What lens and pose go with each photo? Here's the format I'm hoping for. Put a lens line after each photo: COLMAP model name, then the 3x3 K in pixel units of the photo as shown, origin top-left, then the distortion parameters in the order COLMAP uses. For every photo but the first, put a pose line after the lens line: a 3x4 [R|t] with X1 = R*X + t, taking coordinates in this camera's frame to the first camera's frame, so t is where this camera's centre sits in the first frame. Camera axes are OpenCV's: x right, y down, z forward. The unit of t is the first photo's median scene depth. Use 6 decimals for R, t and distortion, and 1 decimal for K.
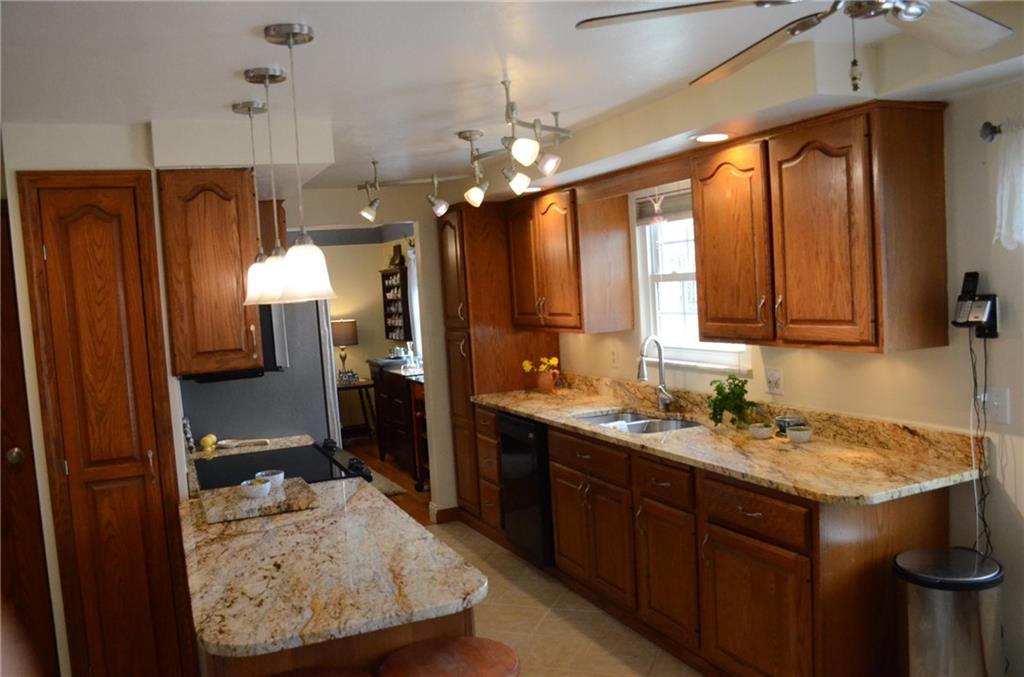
lens RADIAL K [[828.2, 0, 507.7], [0, 828.2, 351.5], [0, 0, 1]] dist [-0.156505, 0.169786]
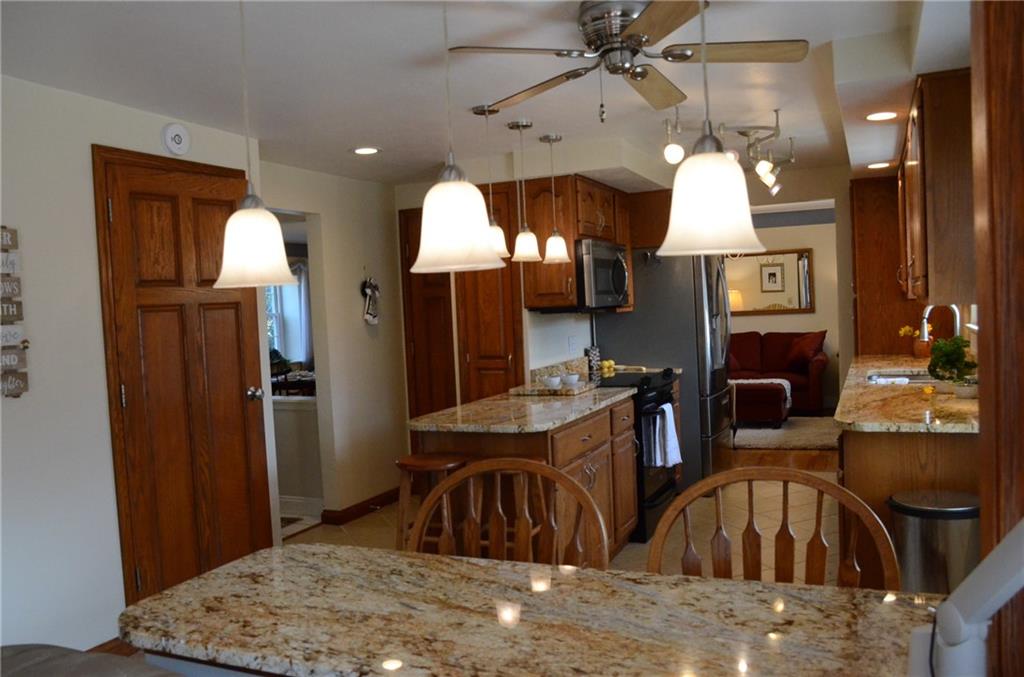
lens RADIAL K [[828.2, 0, 507.7], [0, 828.2, 351.5], [0, 0, 1]] dist [-0.156505, 0.169786]
pose [[0.680184, 0.074949, -0.729200, 0.785198], [-0.056524, 0.997160, 0.049765, 0.037050], [0.730859, 0.007368, 0.682489, -0.146582]]
